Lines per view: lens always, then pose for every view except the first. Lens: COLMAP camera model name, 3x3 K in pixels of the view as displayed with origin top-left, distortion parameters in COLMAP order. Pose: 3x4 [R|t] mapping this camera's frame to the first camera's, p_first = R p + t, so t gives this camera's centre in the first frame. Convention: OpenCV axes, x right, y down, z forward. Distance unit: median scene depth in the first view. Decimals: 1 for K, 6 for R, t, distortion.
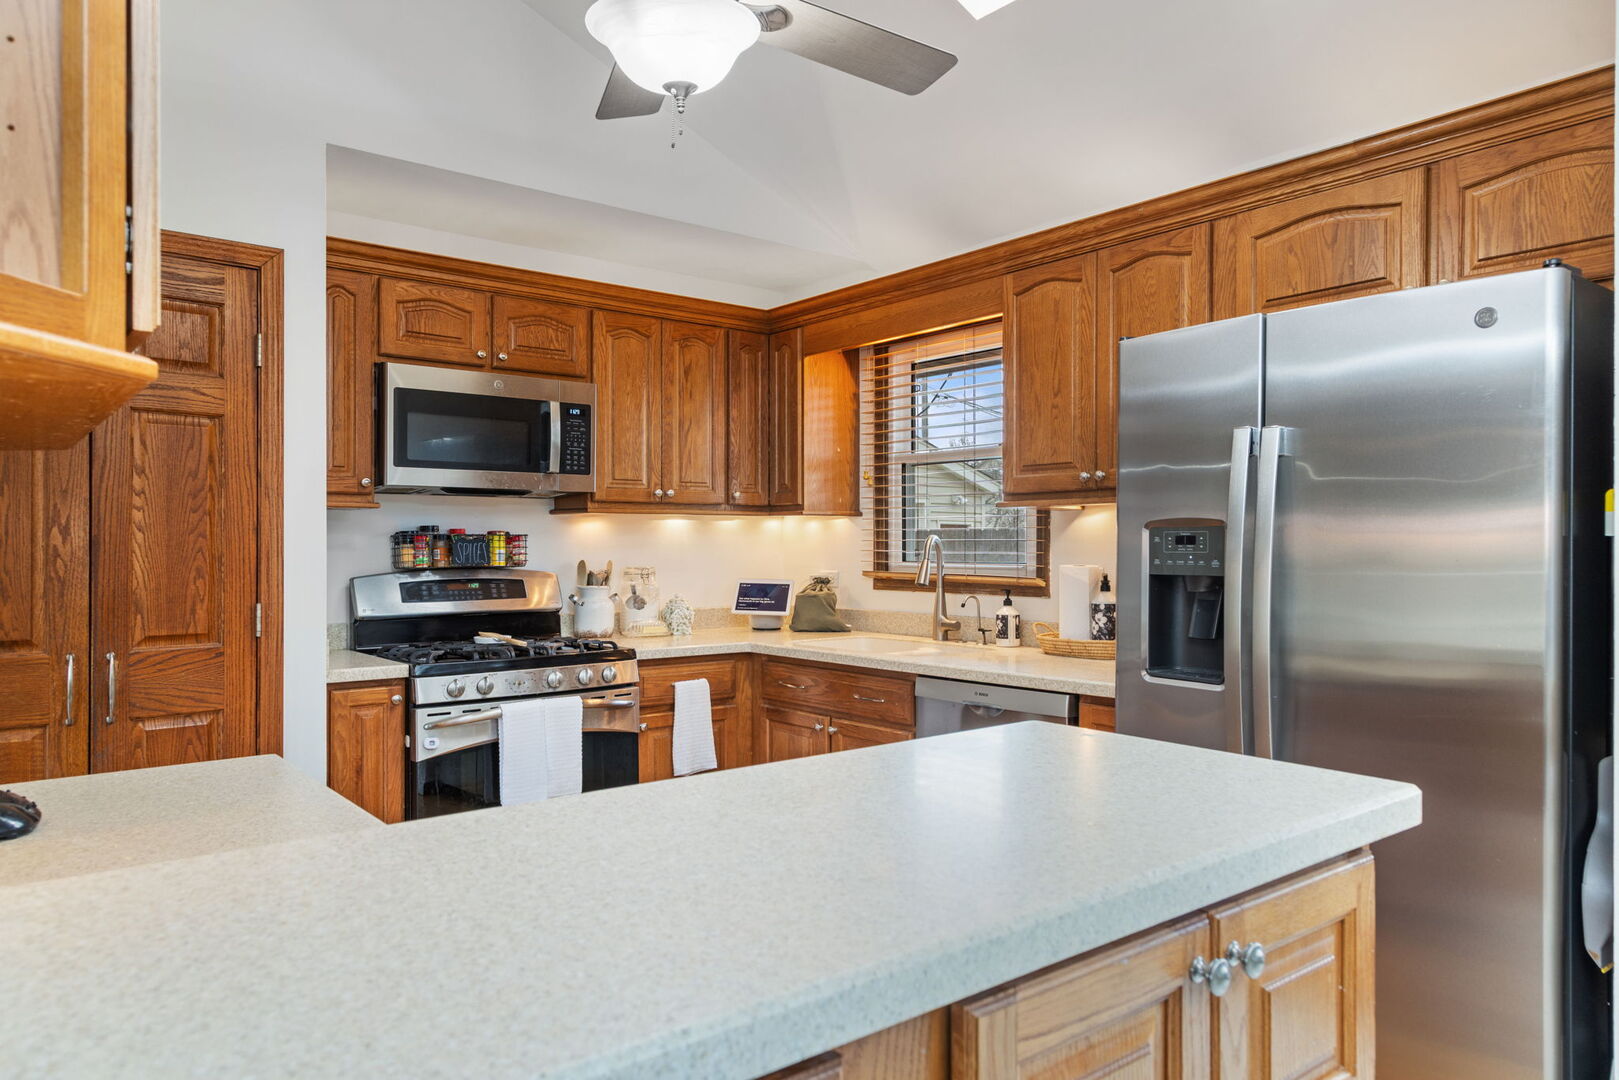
lens RADIAL K [[1069.2, 0, 809.5], [0, 1069.2, 540.0], [0, 0, 1]] dist [0.011653, -0.000432]
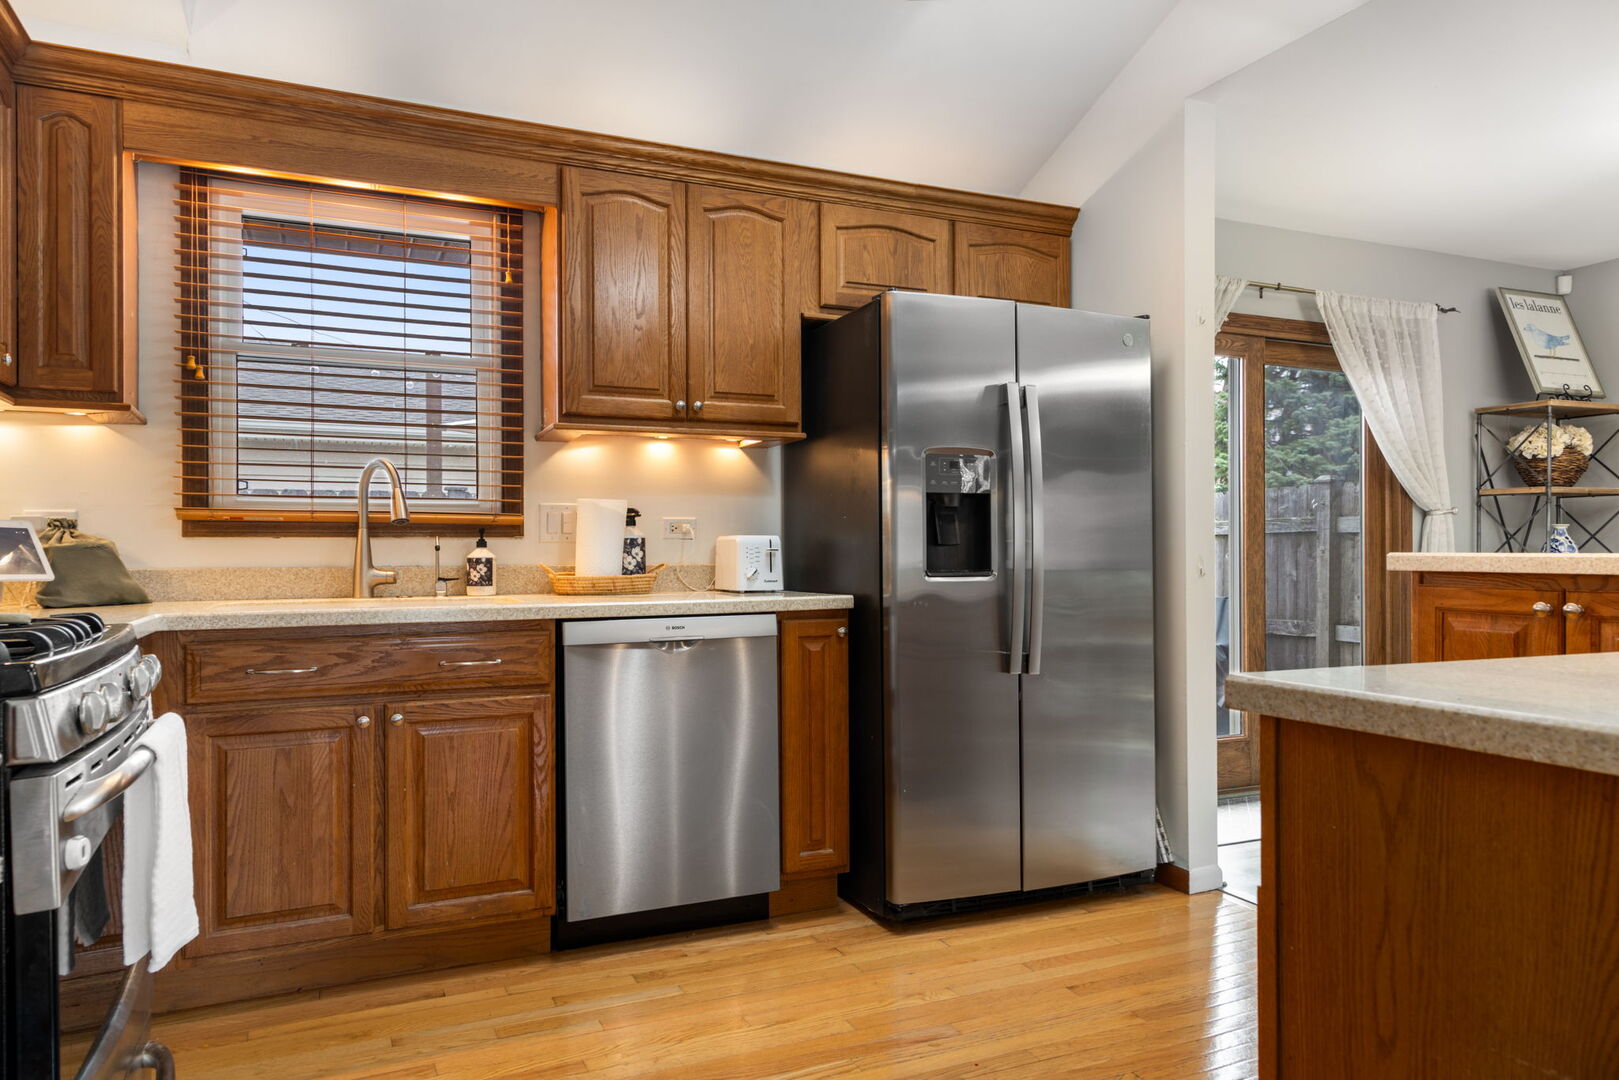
lens RADIAL K [[1069.2, 0, 809.5], [0, 1069.2, 540.0], [0, 0, 1]] dist [0.011653, -0.000432]
pose [[0.250524, 0.006803, 0.968086, -0.552220], [-0.003094, 0.999976, -0.006226, 0.058658], [-0.968105, -0.001436, 0.250539, 0.520371]]
